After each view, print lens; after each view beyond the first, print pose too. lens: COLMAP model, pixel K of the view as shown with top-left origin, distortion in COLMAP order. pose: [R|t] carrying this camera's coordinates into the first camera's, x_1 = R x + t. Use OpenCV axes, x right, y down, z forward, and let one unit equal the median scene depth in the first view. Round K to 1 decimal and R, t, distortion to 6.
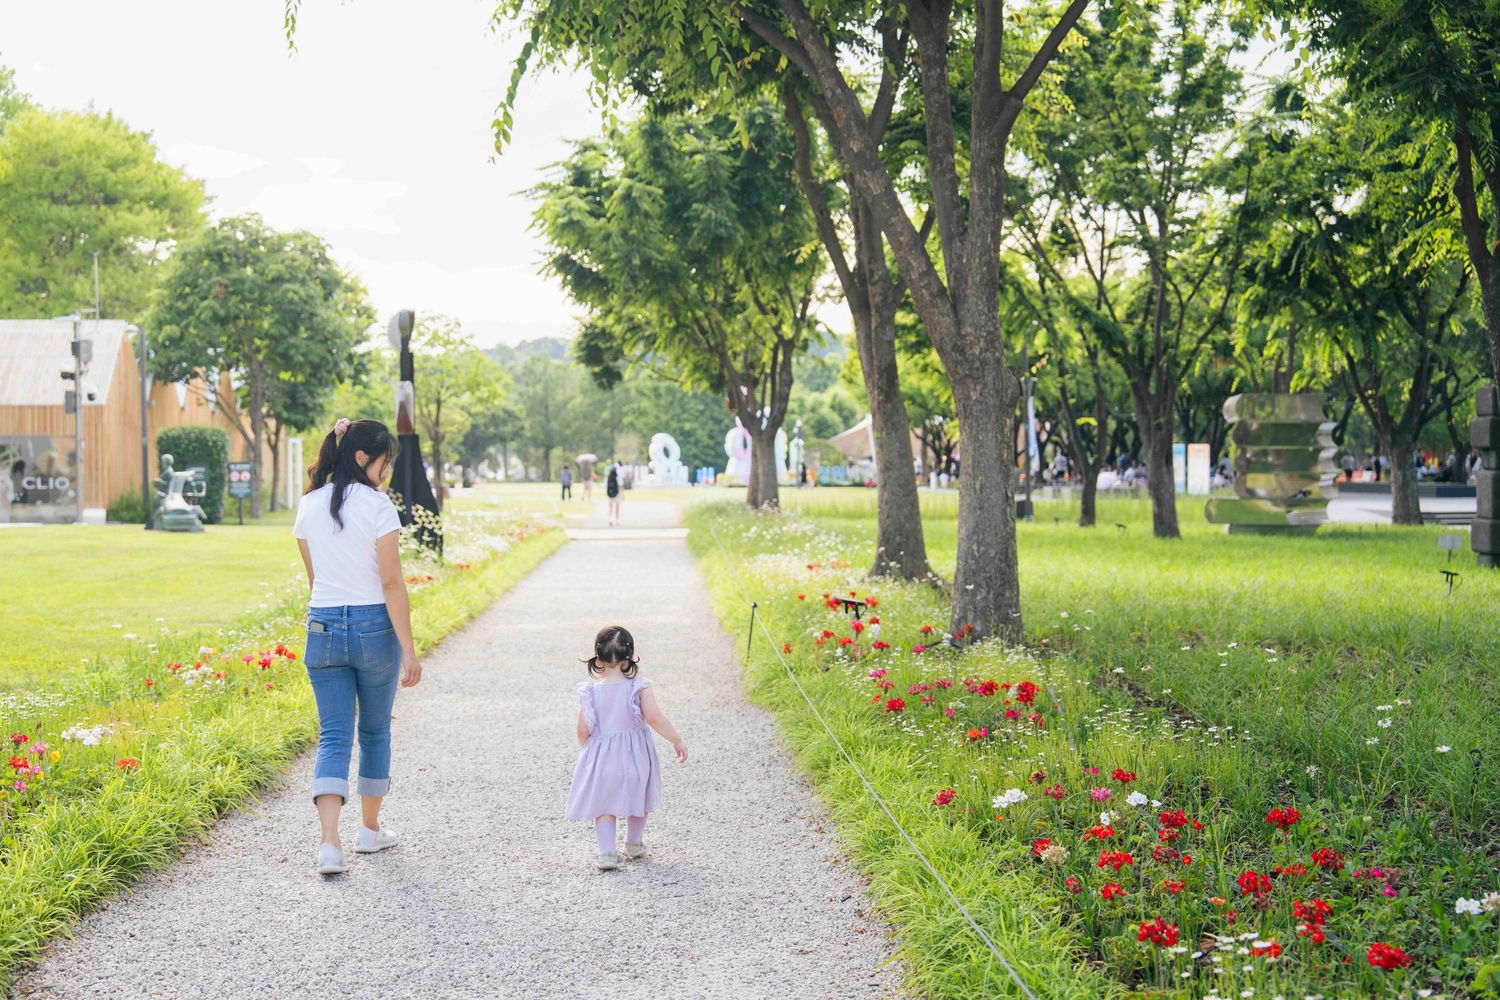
lens RADIAL K [[1925.9, 0, 745.6], [0, 1925.9, 501.2], [0, 0, 1]] dist [0.028637, 0.000000]
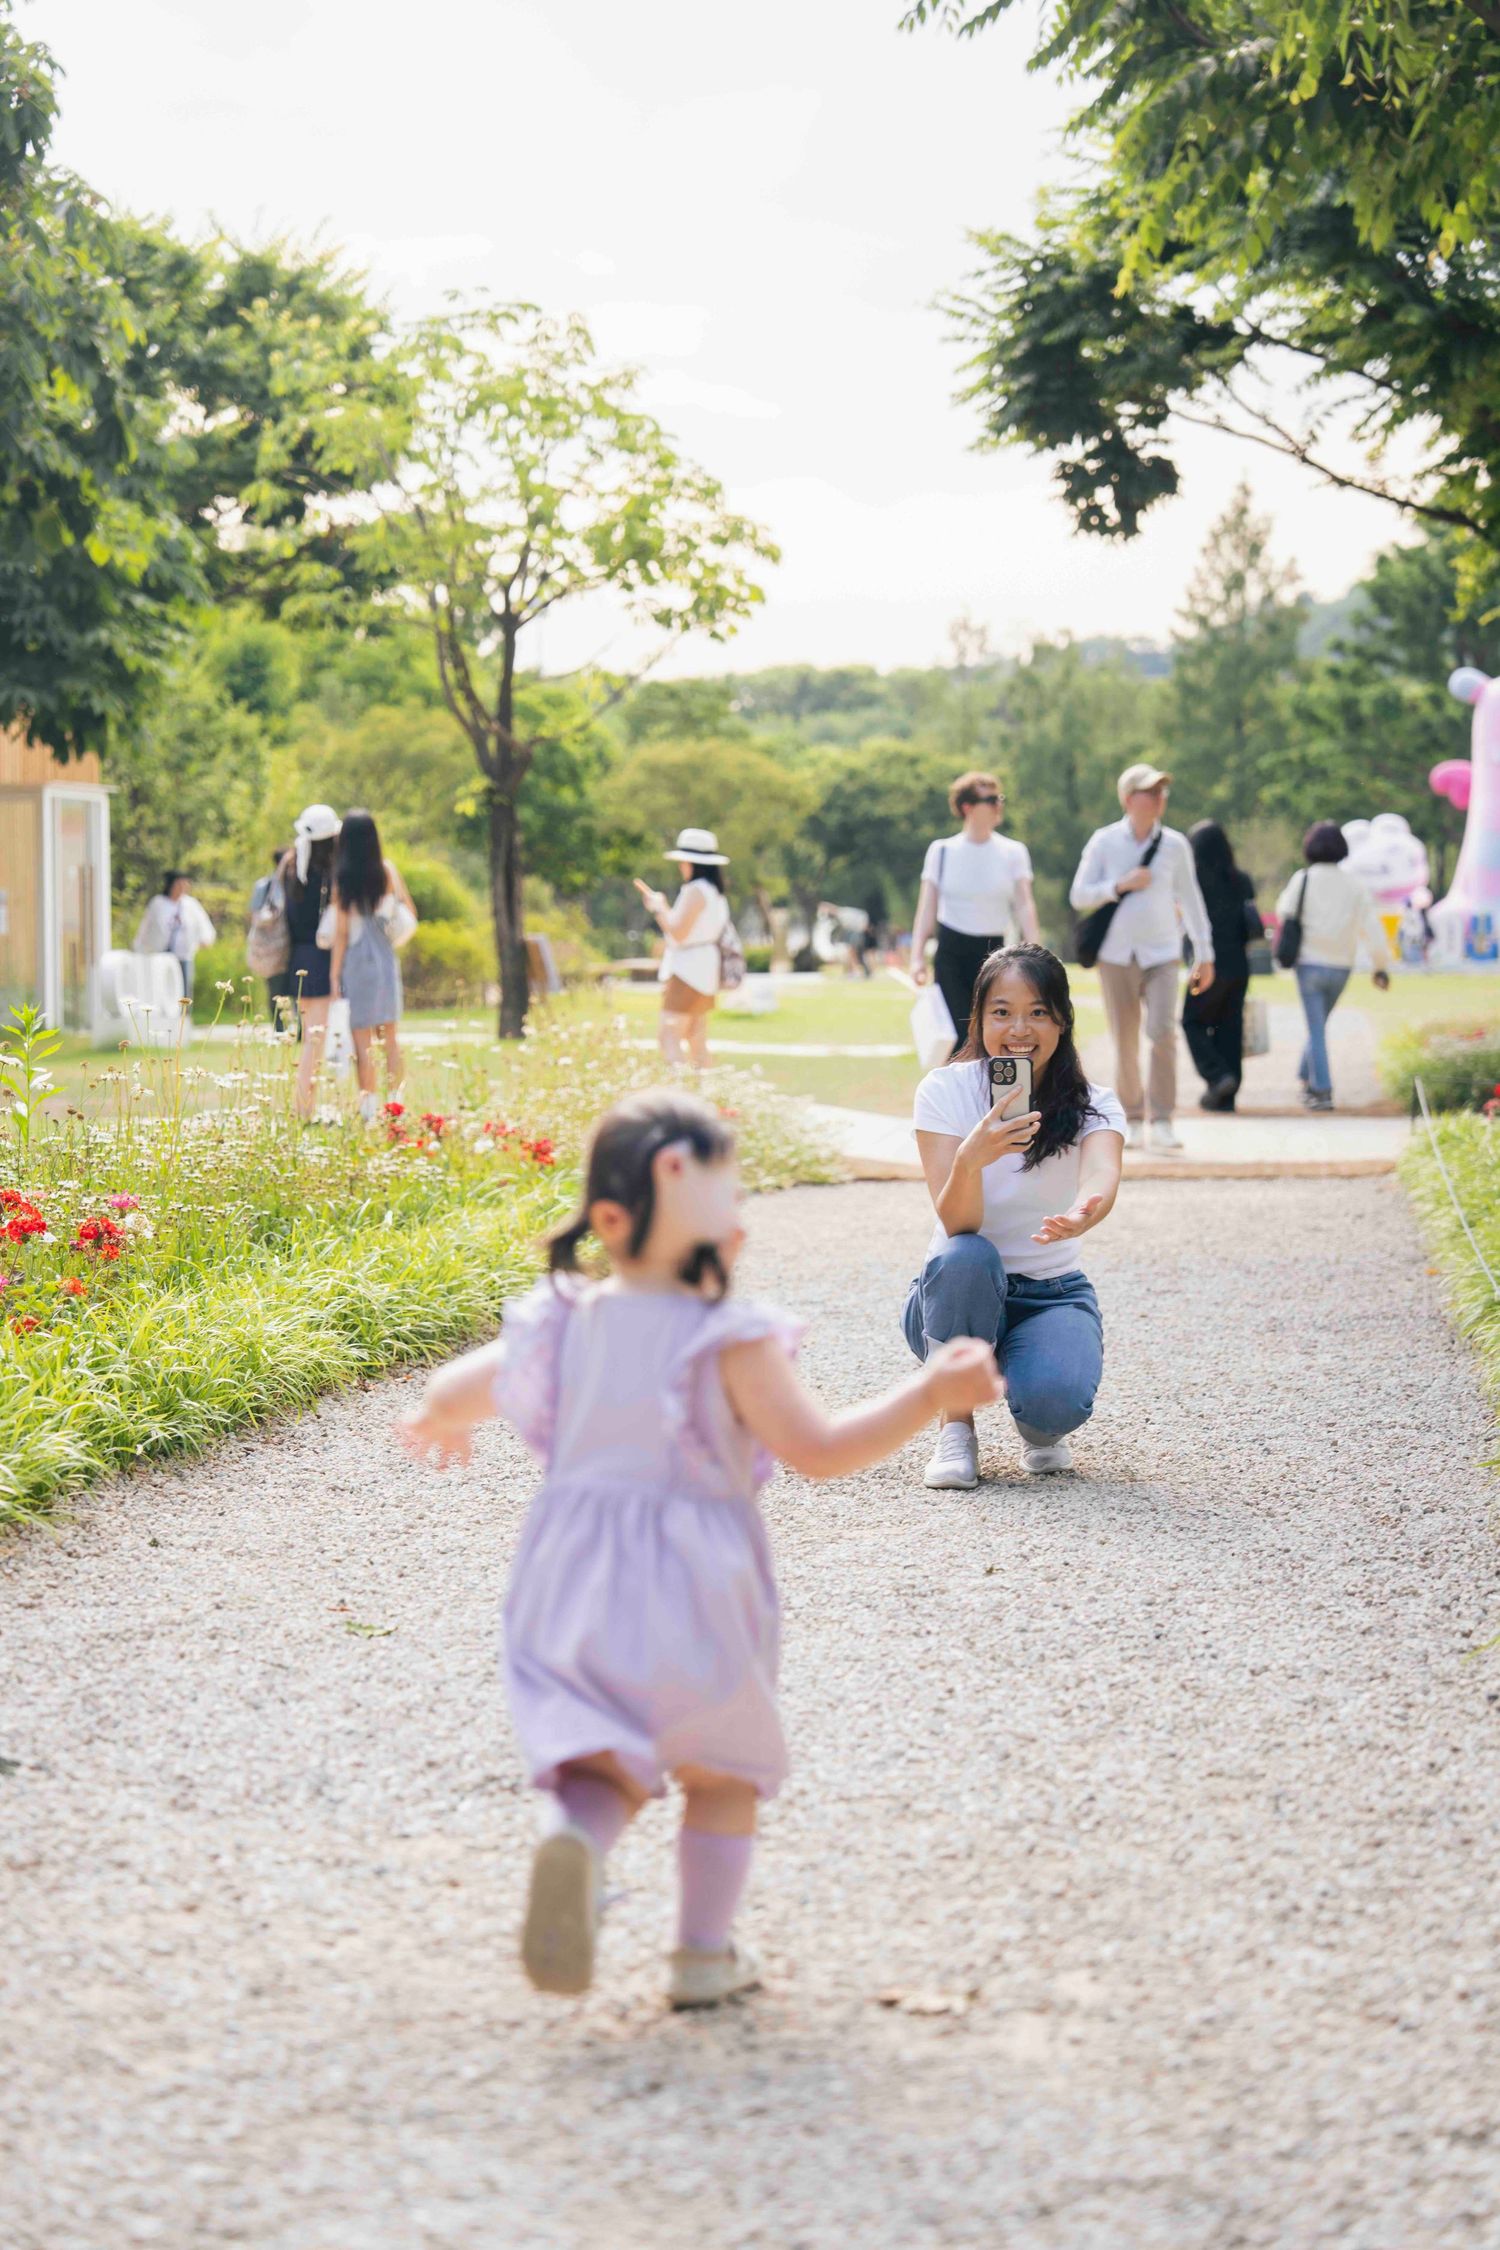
lens RADIAL K [[4400.1, 0, 855.6], [0, 4400.1, 1029.8], [0, 0, 1]] dist [0.046963, 0.000000]
pose [[0.987132, -0.000788, -0.159907, -0.020449], [0.001163, 0.999997, 0.002249, 0.004081], [0.159904, -0.002406, 0.987130, 0.579082]]
